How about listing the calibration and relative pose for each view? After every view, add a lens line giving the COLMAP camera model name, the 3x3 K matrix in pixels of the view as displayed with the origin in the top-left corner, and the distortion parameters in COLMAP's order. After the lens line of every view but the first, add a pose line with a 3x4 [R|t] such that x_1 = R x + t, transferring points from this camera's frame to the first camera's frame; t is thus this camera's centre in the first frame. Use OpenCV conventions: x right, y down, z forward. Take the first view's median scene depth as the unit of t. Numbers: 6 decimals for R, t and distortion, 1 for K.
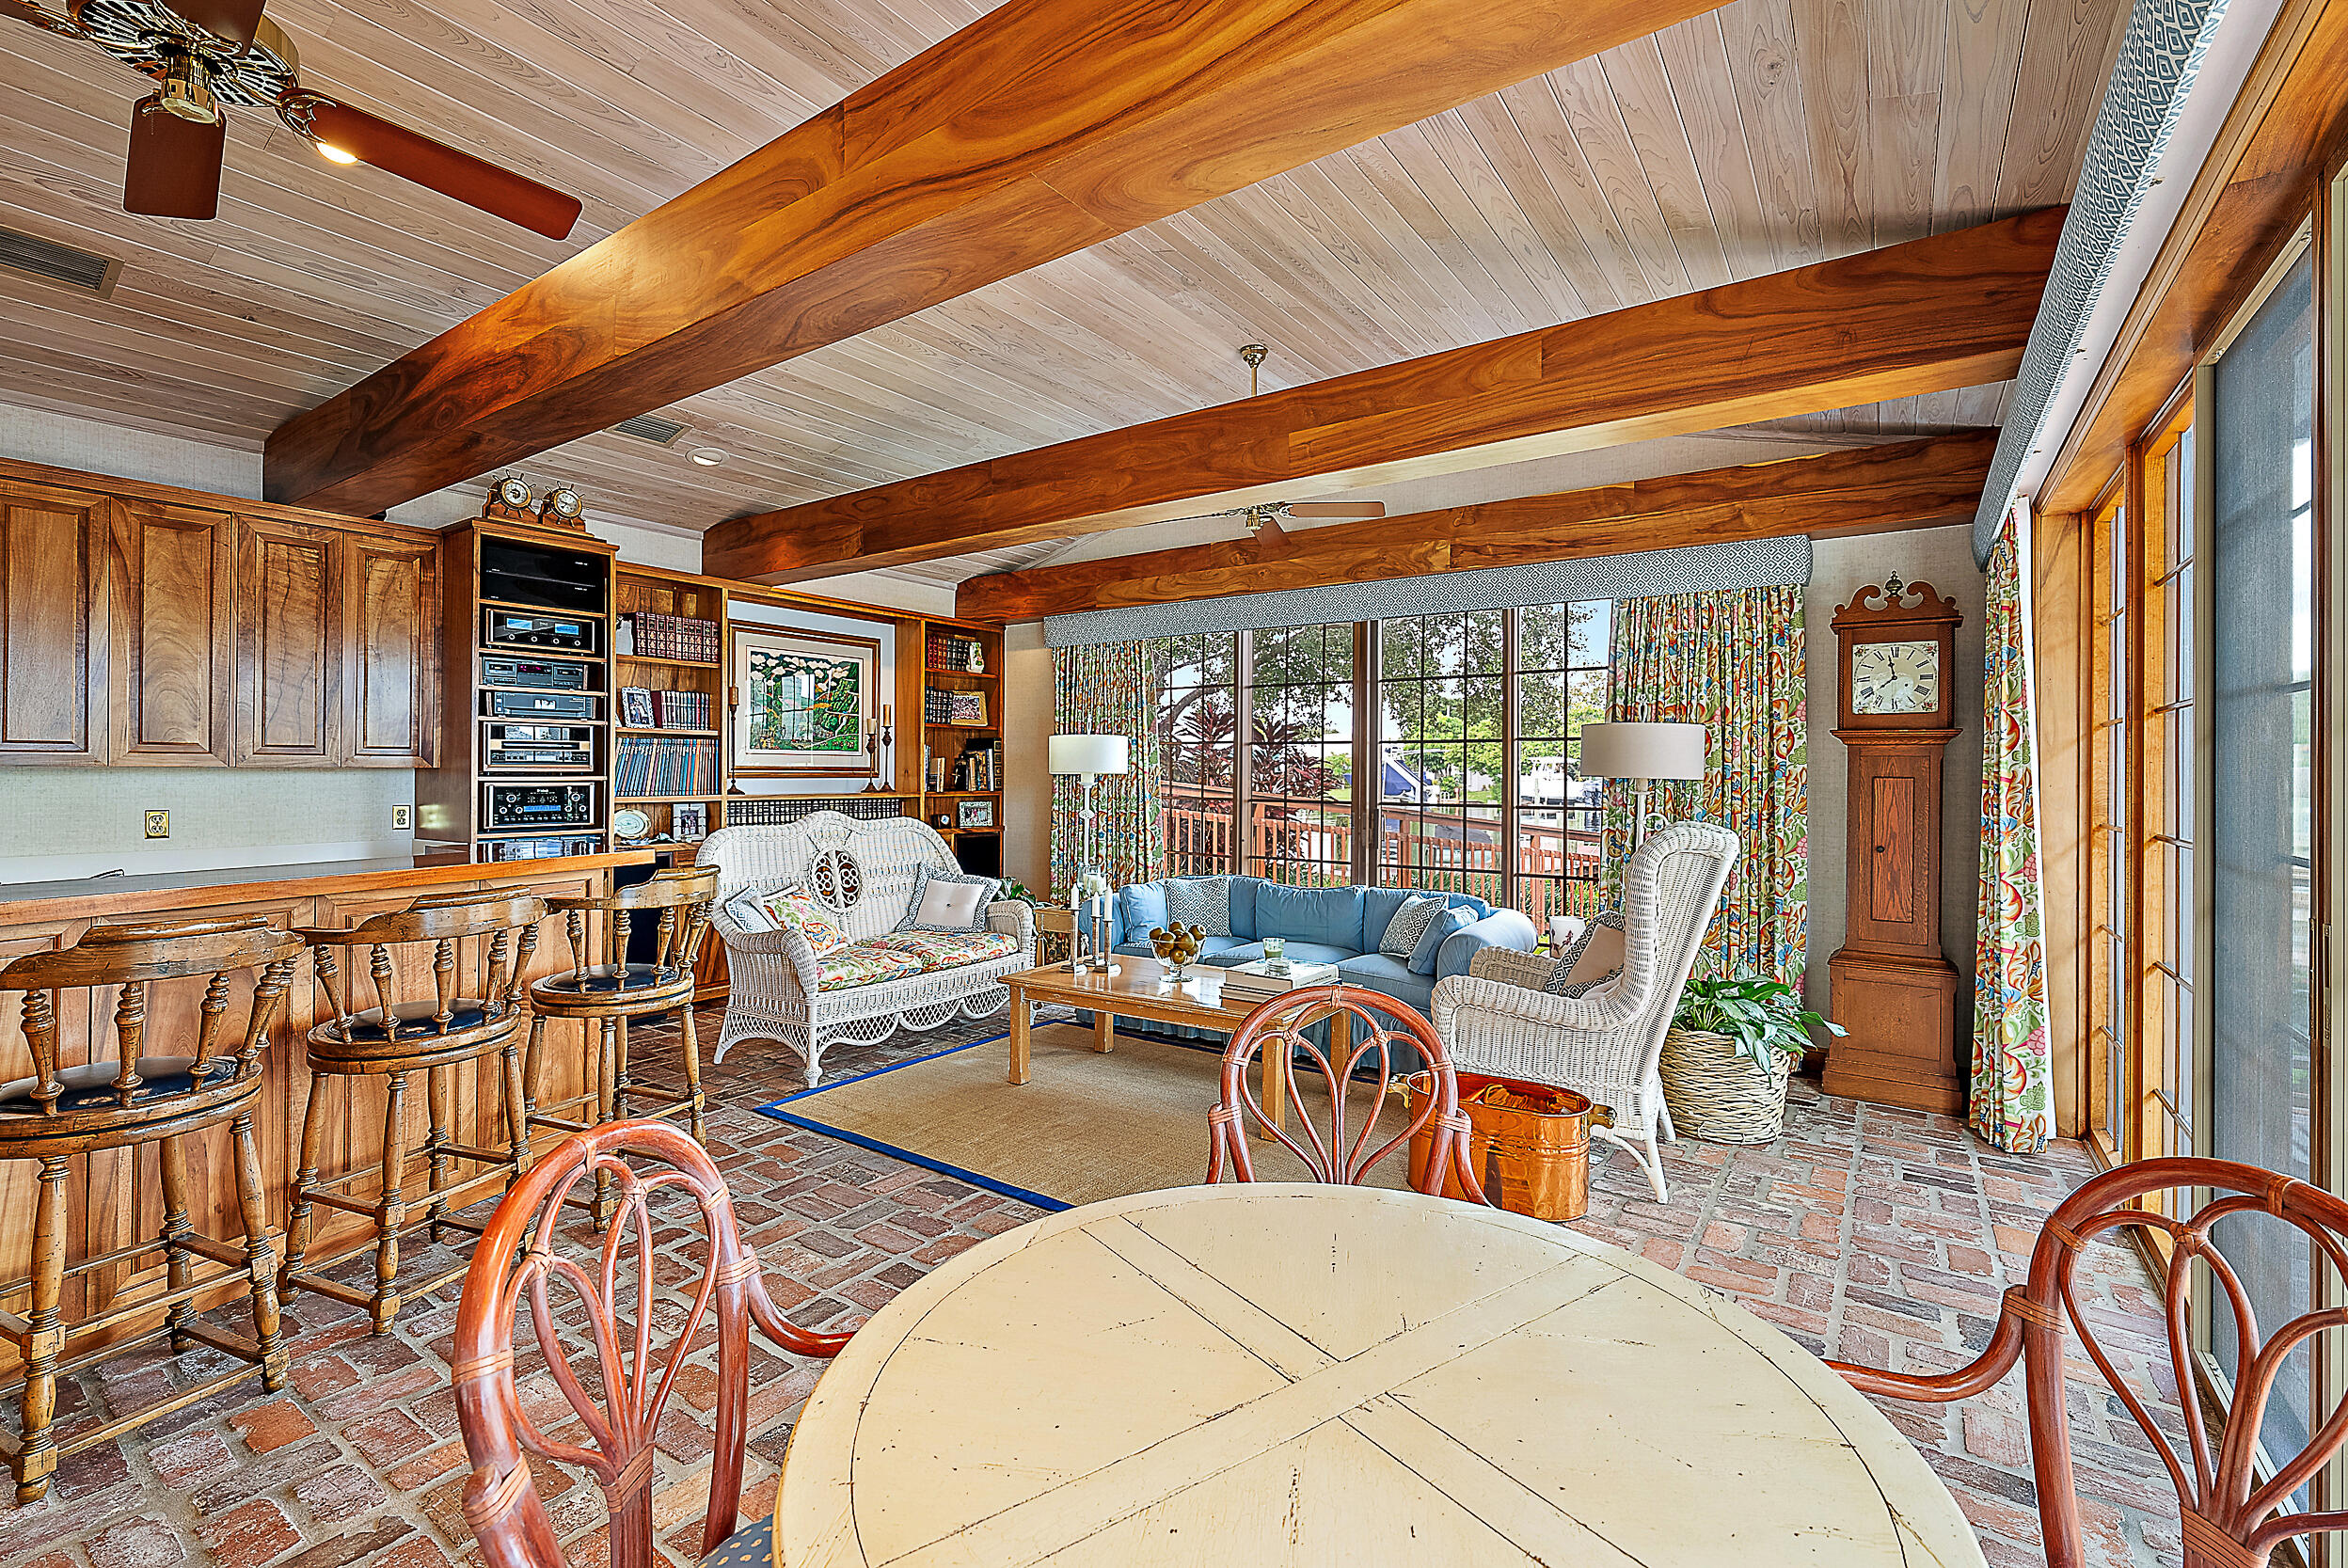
lens RADIAL K [[1038.2, 0, 1172.2], [0, 1038.2, 772.0], [0, 0, 1]] dist [0.001016, -0.000058]
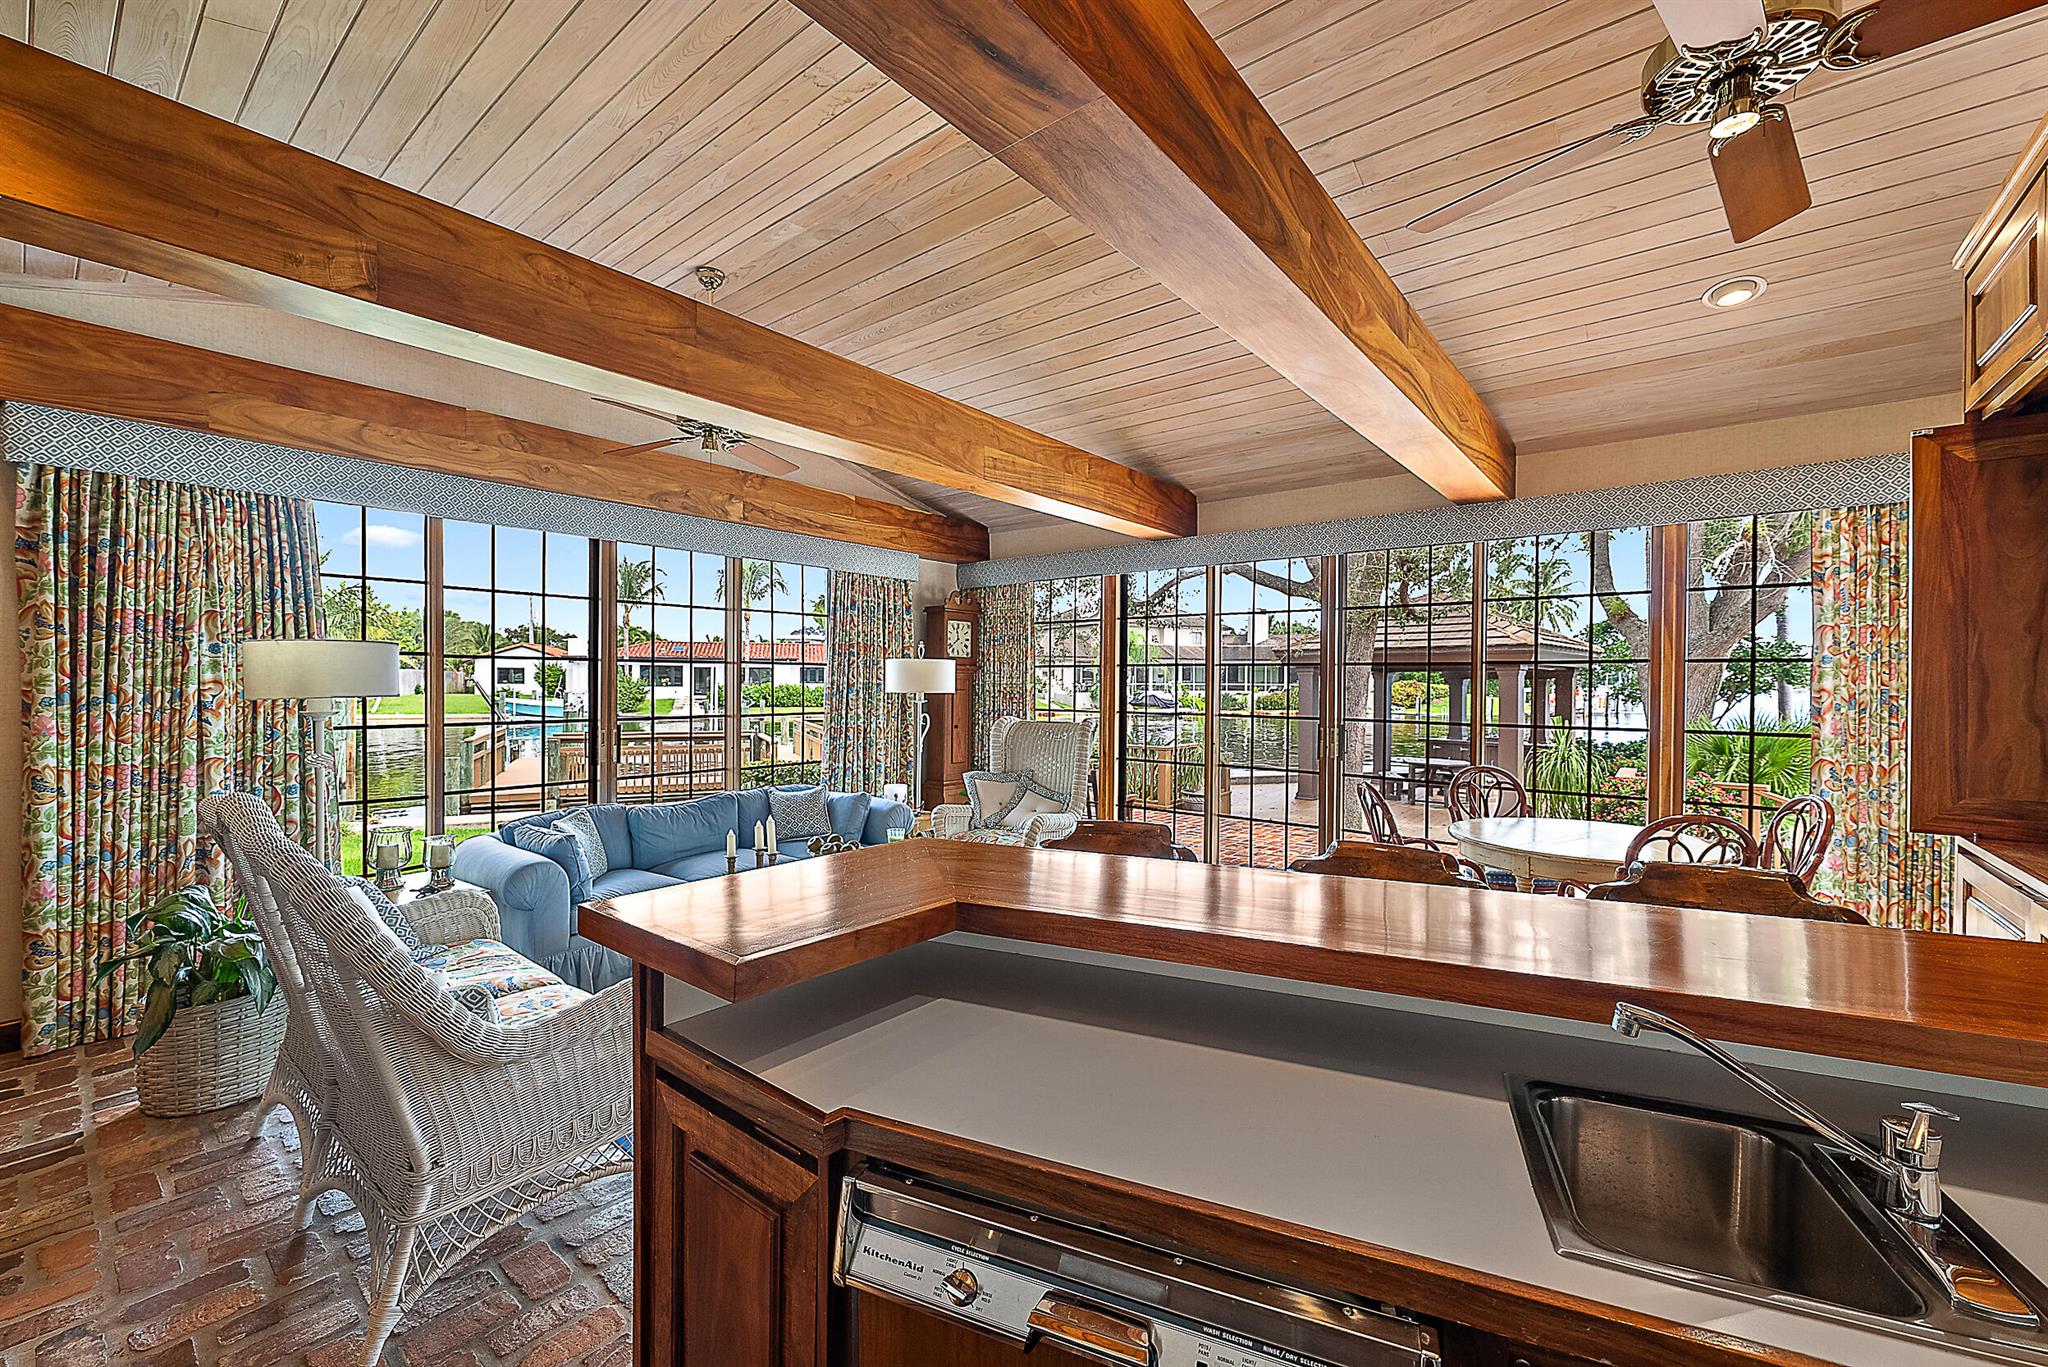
lens RADIAL K [[810.0, 0, 1024.0], [0, 810.0, 683.5], [0, 0, 1]] dist [0.000037, -0.000017]
pose [[0.073388, -0.005835, 0.997286, -0.906292], [-0.002062, 0.999980, 0.006003, -0.013068], [-0.997301, -0.002497, 0.073374, 0.813928]]
